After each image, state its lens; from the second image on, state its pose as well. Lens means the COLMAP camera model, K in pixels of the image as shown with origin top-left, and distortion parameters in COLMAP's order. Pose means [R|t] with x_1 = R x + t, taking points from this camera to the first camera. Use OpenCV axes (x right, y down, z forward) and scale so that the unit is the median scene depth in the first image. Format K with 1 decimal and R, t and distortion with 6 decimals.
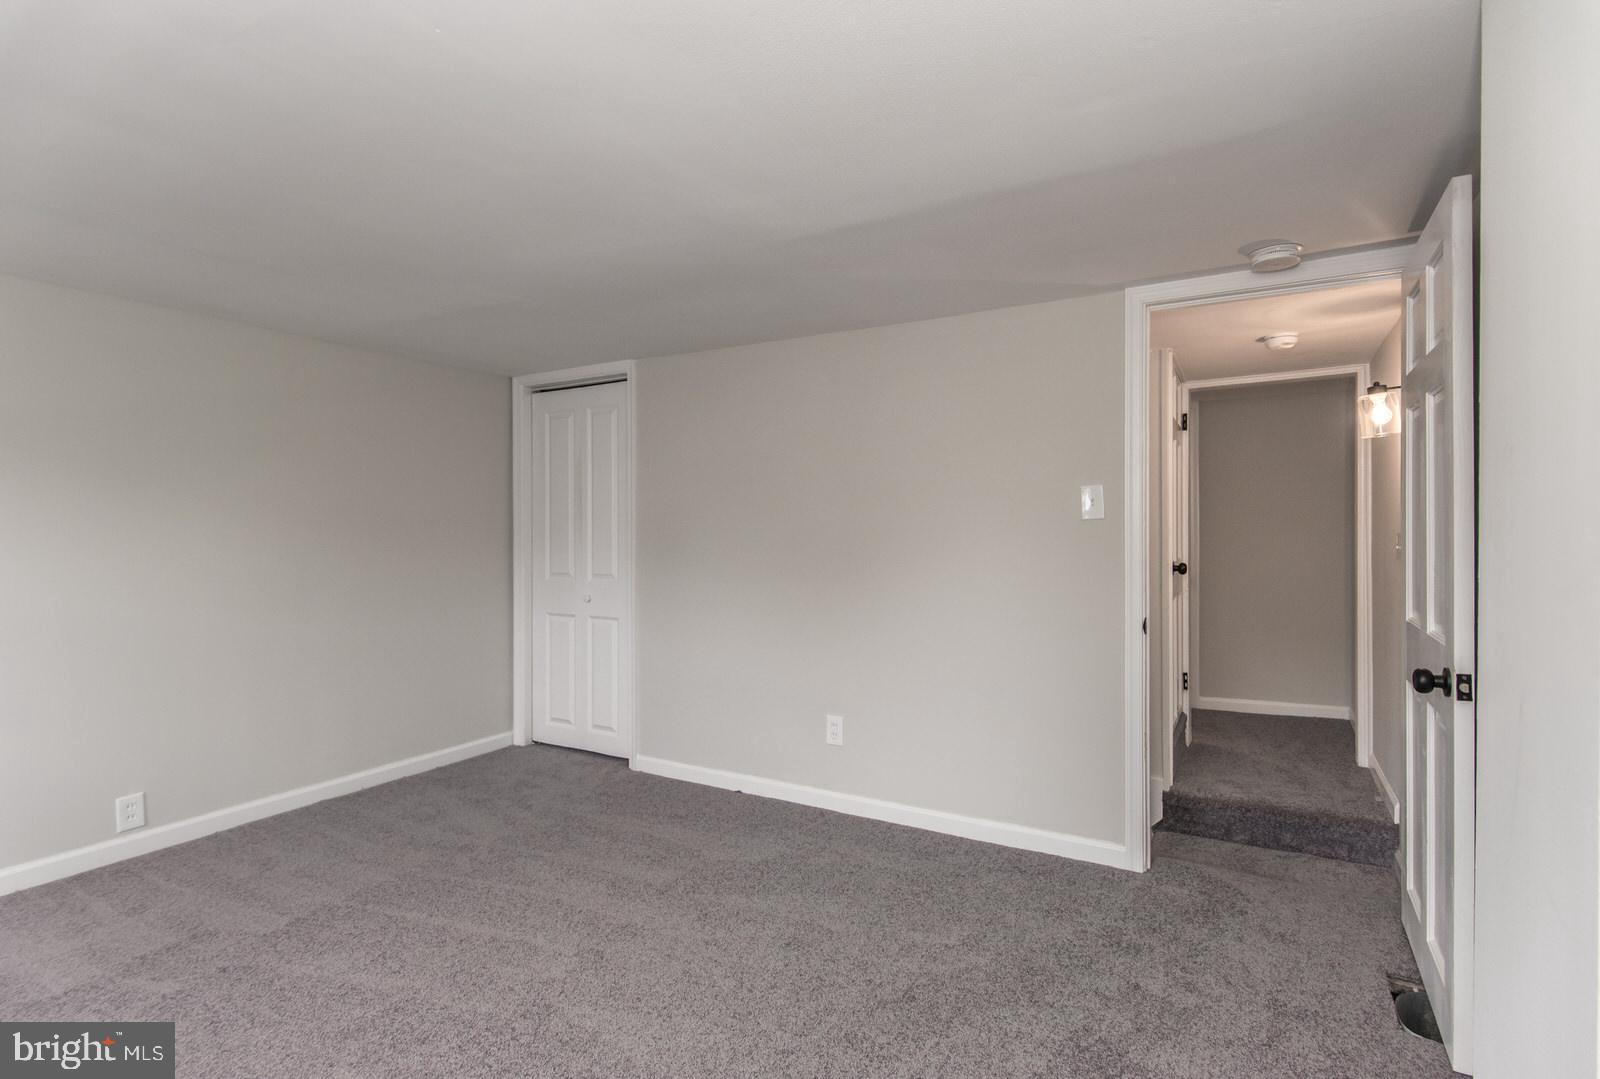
lens RADIAL K [[769.3, 0, 796.8], [0, 769.3, 537.6], [0, 0, 1]] dist [0.013973, 0.001038]
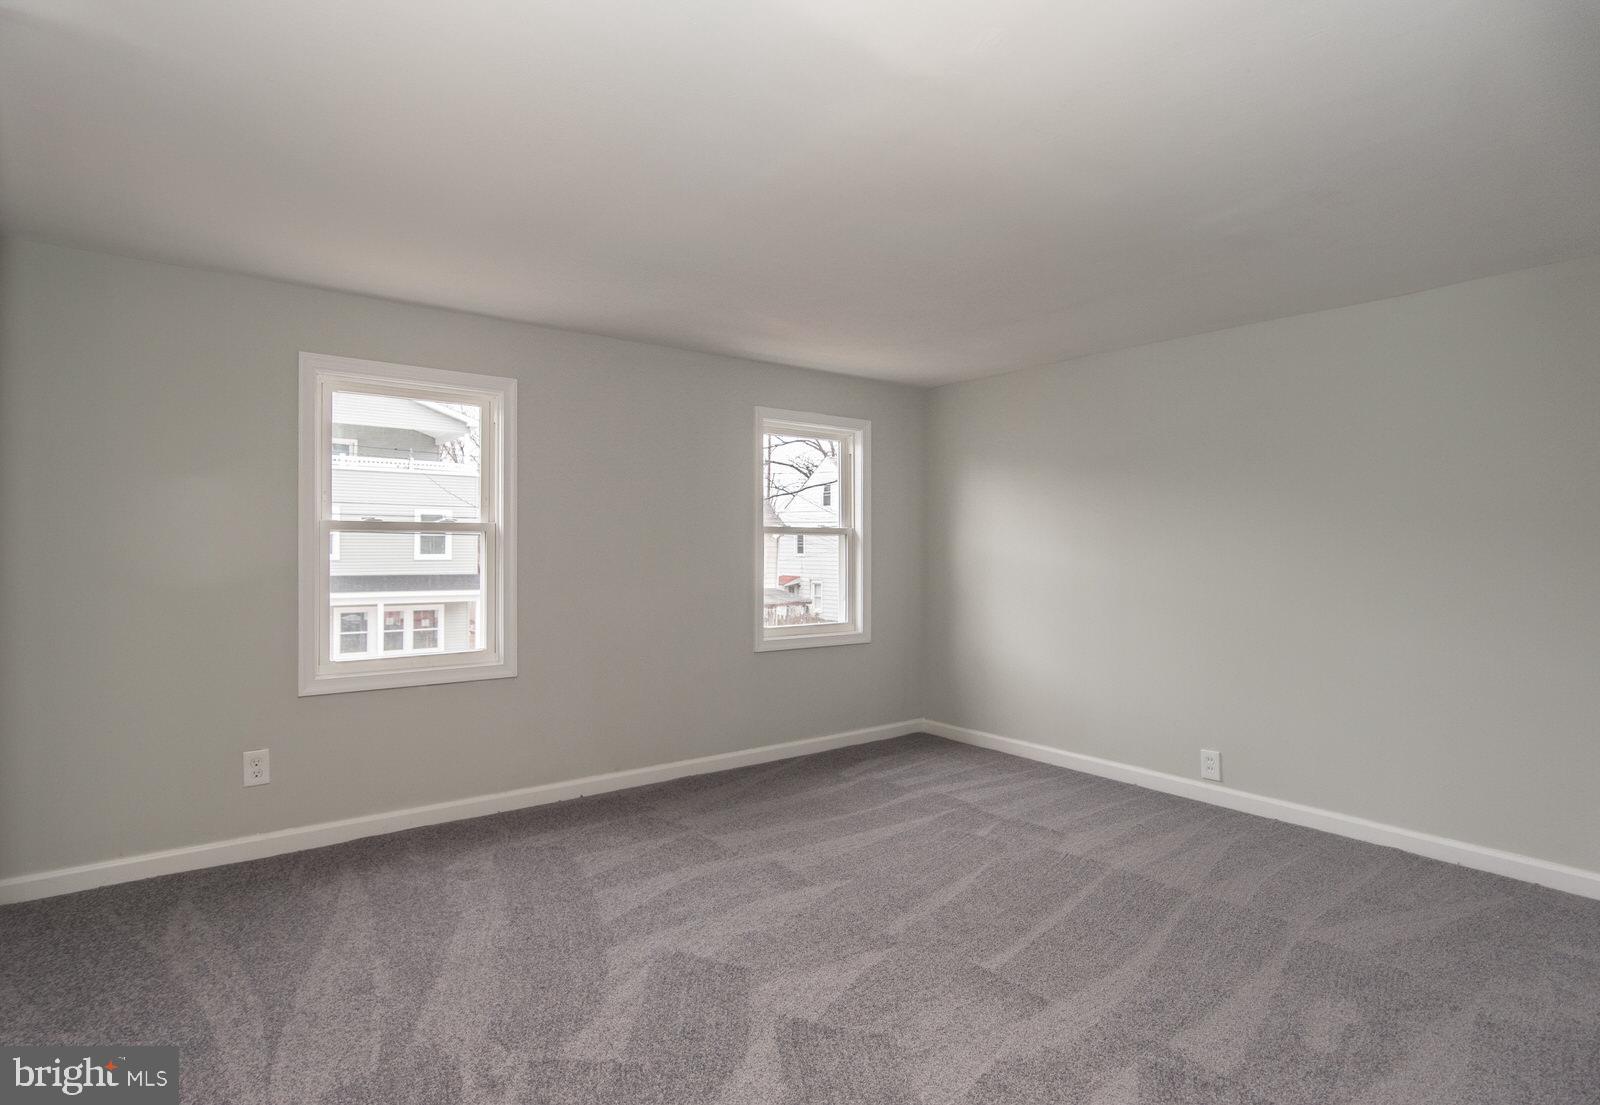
lens RADIAL K [[839.0, 0, 797.5], [0, 839.0, 552.5], [0, 0, 1]] dist [0.000379, 0.000170]
pose [[-0.381329, -0.003244, -0.924434, 0.480682], [-0.014014, 0.999899, 0.002272, 0.033795], [0.924333, 0.013821, -0.381336, 0.787648]]
